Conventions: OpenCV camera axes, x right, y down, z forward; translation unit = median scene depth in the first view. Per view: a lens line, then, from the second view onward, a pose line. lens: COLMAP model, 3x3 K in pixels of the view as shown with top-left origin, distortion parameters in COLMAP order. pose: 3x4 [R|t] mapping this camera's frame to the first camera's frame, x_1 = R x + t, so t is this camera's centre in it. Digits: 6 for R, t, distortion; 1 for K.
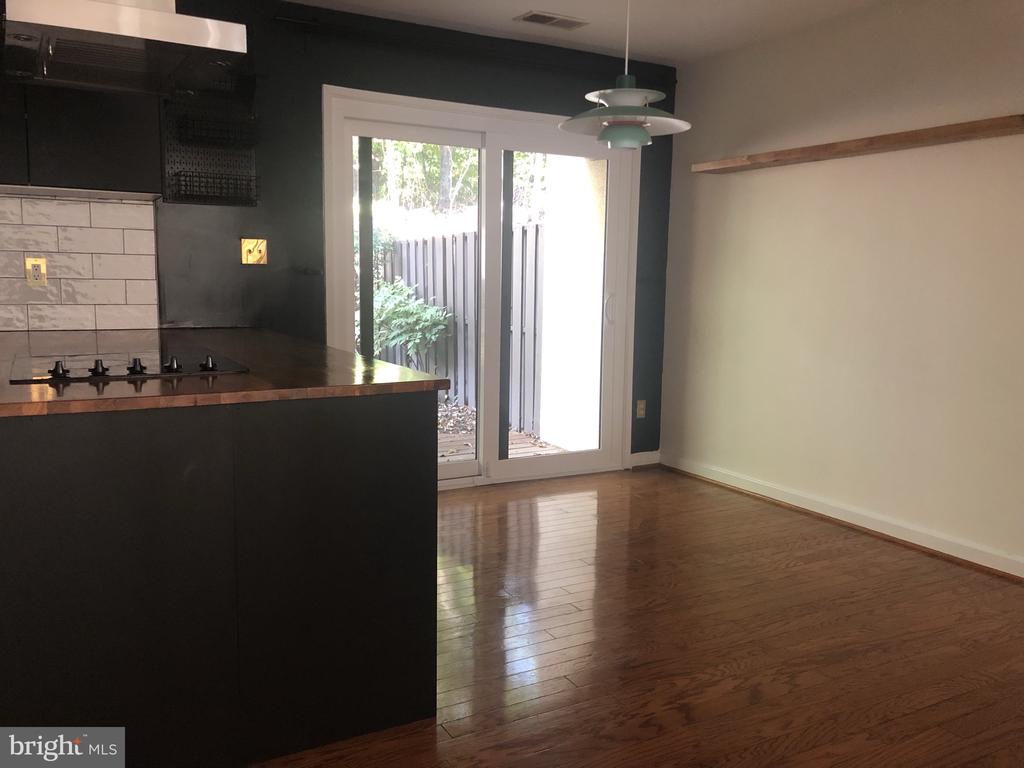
lens RADIAL K [[839.3, 0, 509.5], [0, 839.3, 371.8], [0, 0, 1]] dist [0.084510, -0.159704]
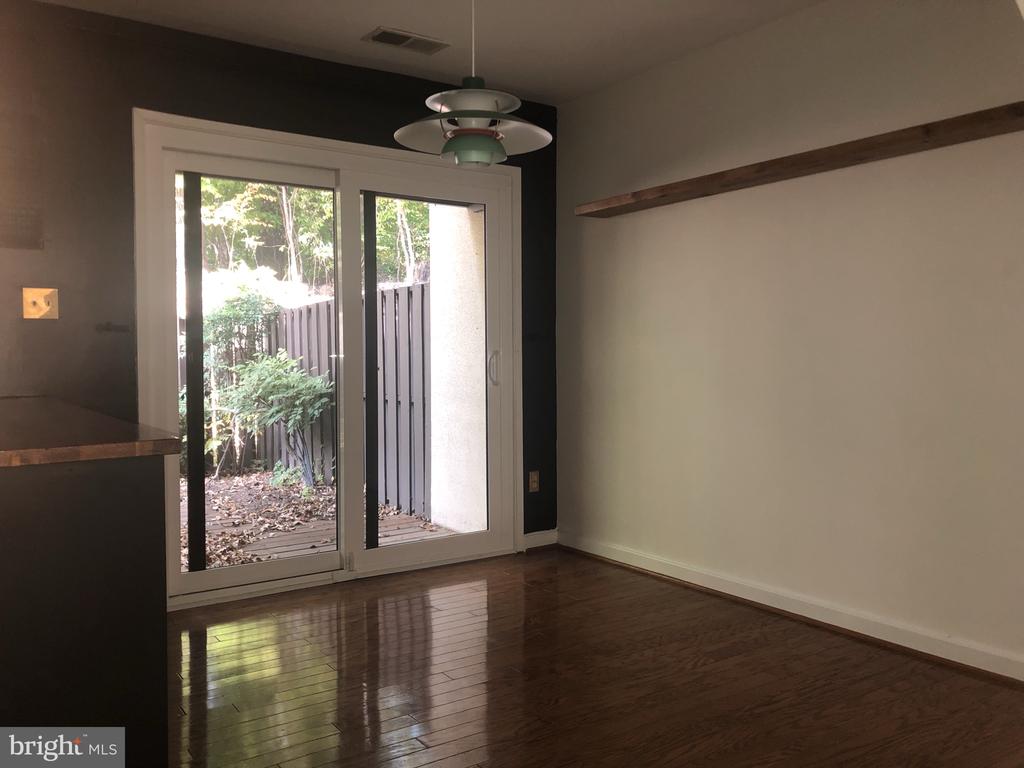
lens RADIAL K [[842.0, 0, 517.0], [0, 842.0, 369.2], [0, 0, 1]] dist [0.106702, -0.218077]
pose [[0.995037, -0.024526, 0.096437, 0.062718], [0.033918, 0.994708, -0.096986, 0.013364], [-0.093548, 0.099776, 0.990603, 0.127297]]
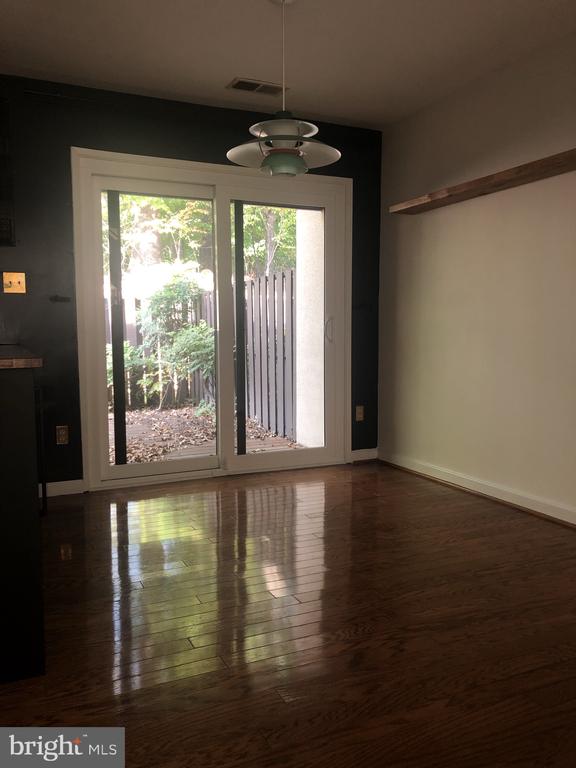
lens RADIAL K [[631.5, 0, 288.8], [0, 631.5, 380.6], [0, 0, 1]] dist [0.106702, -0.218077]
pose [[0.996756, -0.015447, -0.078985, 0.141038], [0.012519, 0.999221, -0.037422, 0.033330], [0.079502, 0.036311, 0.996173, 0.097694]]
